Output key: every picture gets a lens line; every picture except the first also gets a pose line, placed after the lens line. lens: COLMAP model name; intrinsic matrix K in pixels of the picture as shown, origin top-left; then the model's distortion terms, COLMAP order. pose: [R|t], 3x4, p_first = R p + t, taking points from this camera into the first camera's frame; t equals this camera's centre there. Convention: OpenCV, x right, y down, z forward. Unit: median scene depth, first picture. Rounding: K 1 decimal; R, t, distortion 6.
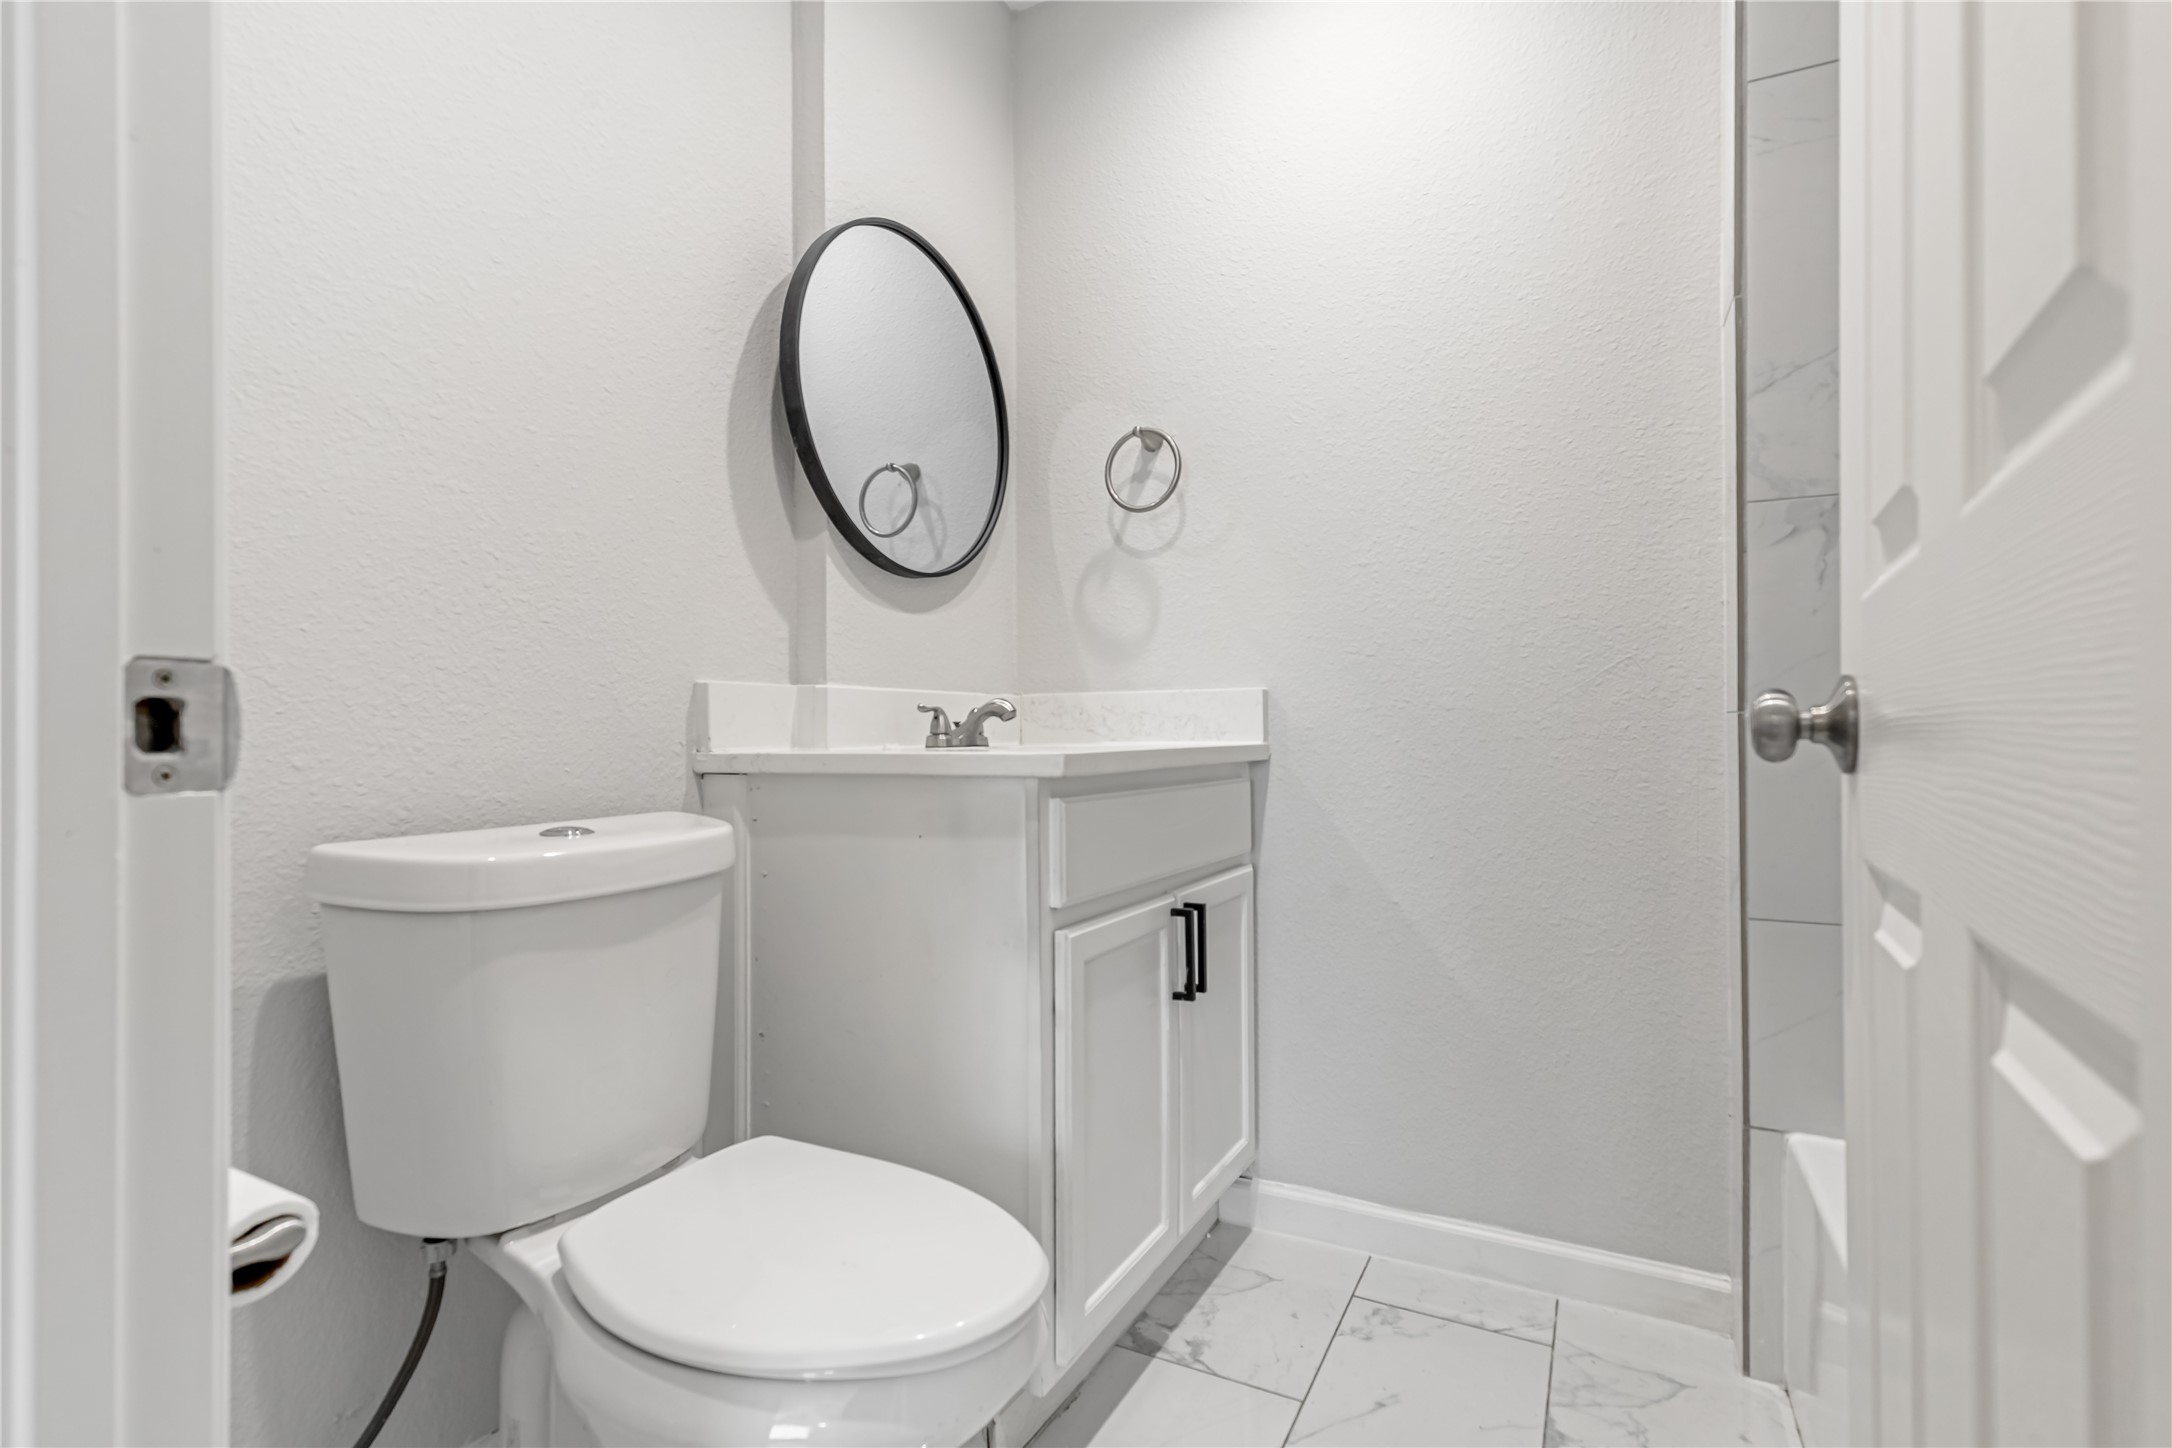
lens RADIAL K [[1007.7, 0, 1092.5], [0, 1007.7, 729.9], [0, 0, 1]] dist [0.008789, -0.000430]
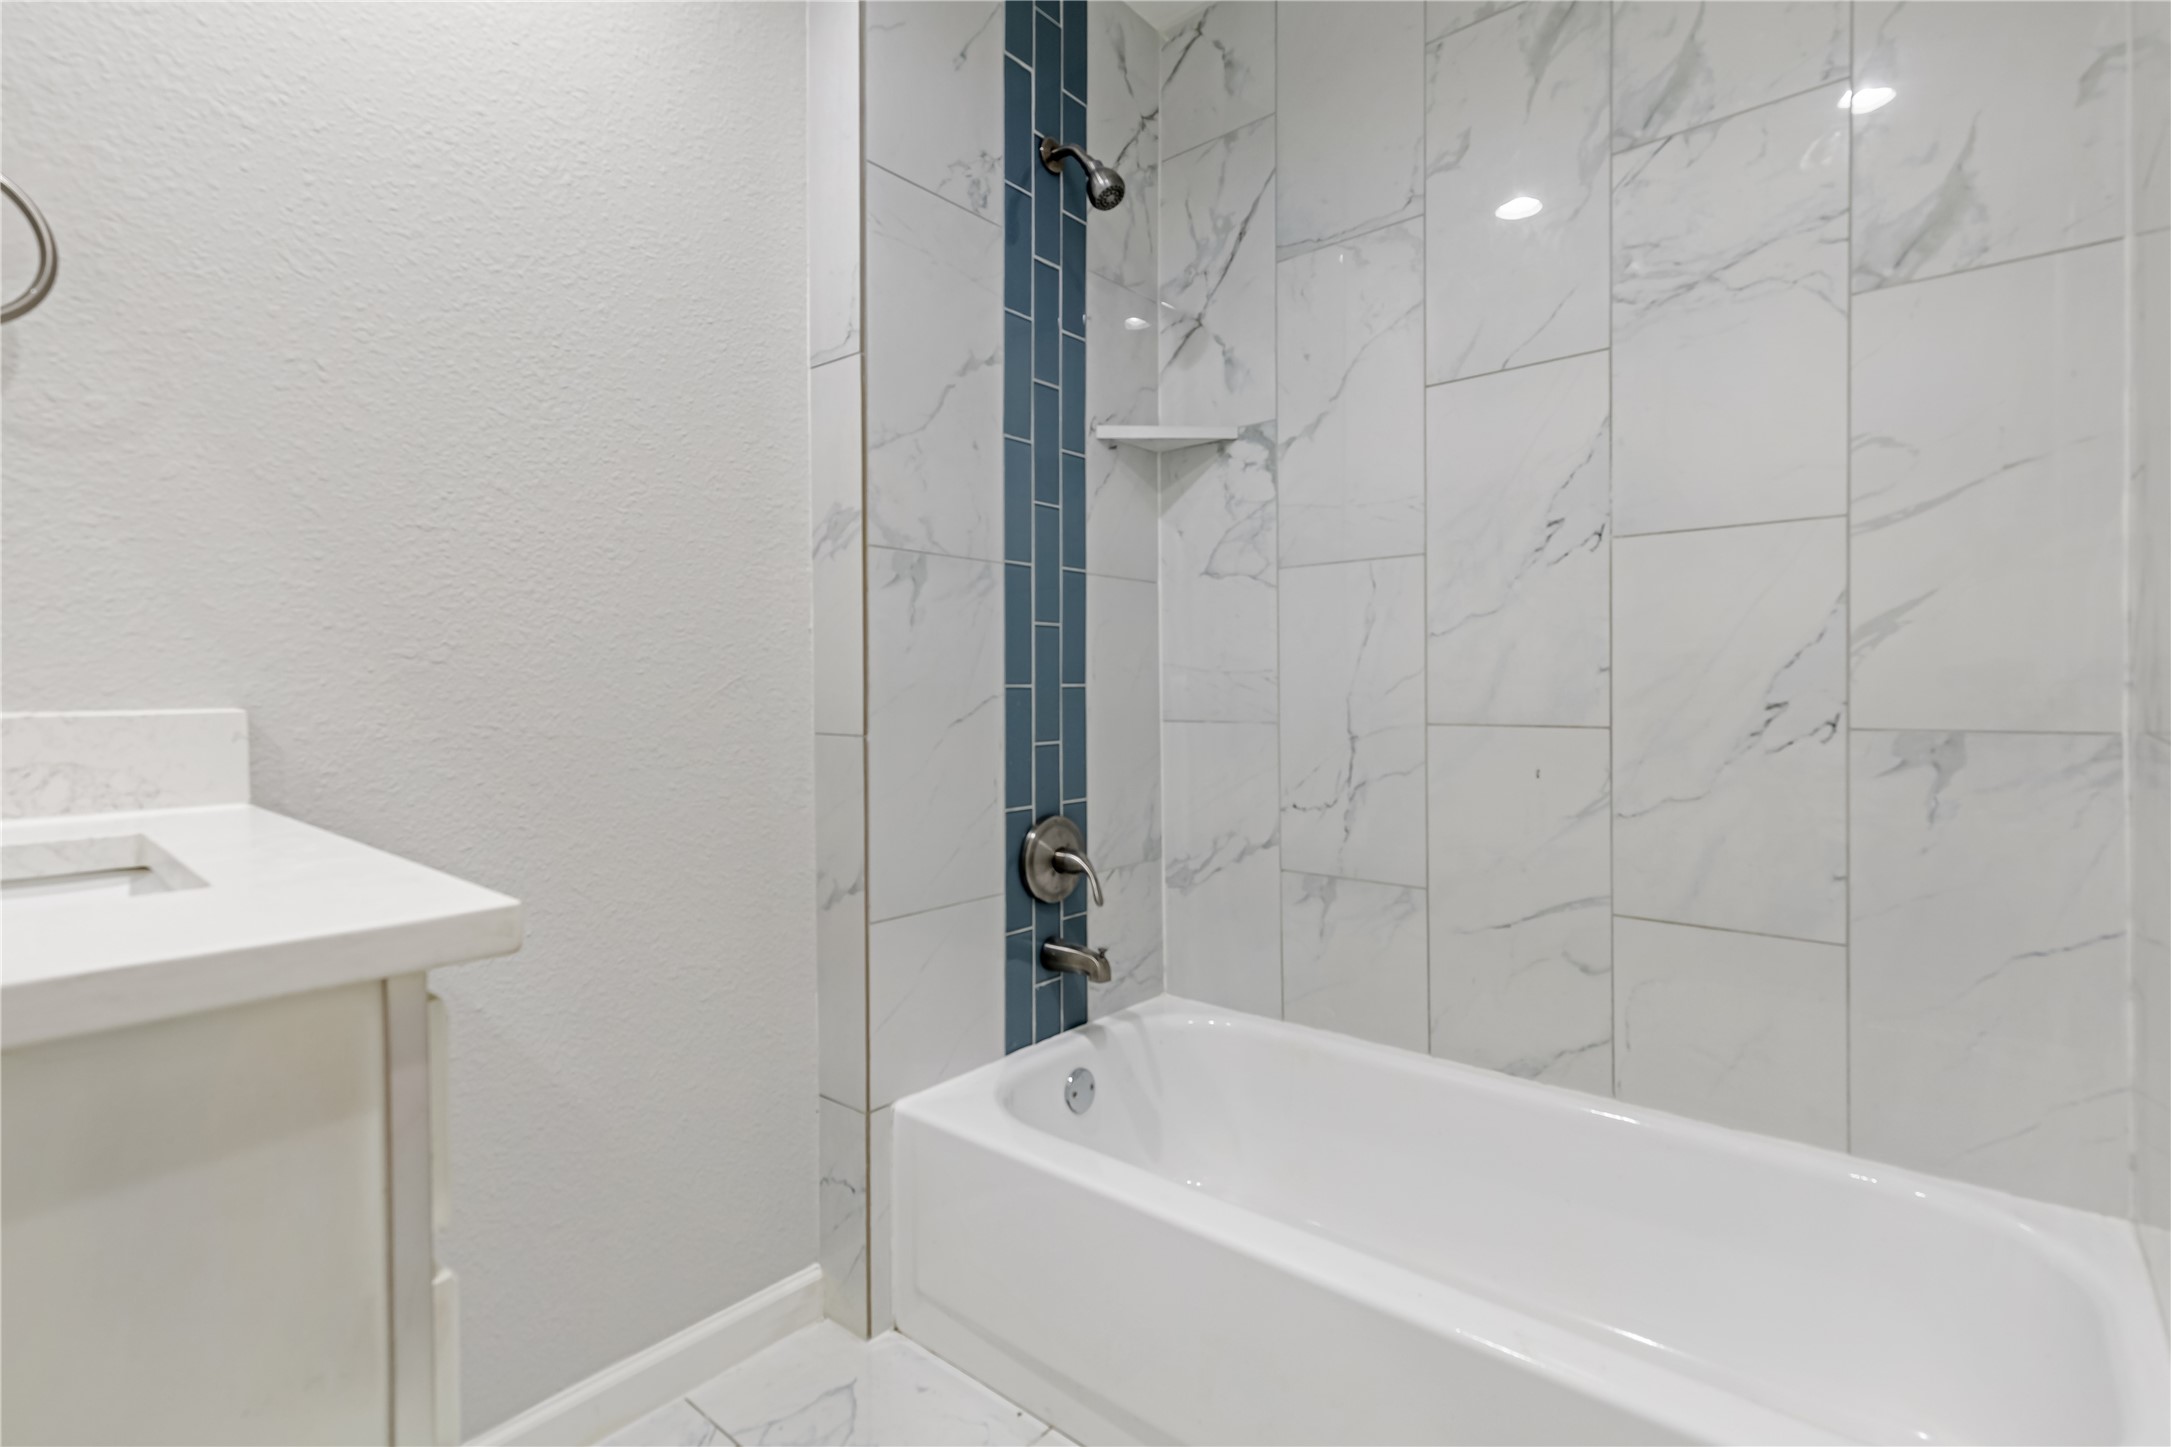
lens RADIAL K [[1007.3, 0, 1088.2], [0, 1007.3, 701.2], [0, 0, 1]] dist [0.008789, -0.000430]
pose [[0.241498, -0.008668, 0.970363, -0.313930], [0.003677, 0.999961, 0.008018, -0.056047], [-0.970394, 0.001631, 0.241520, 0.443727]]
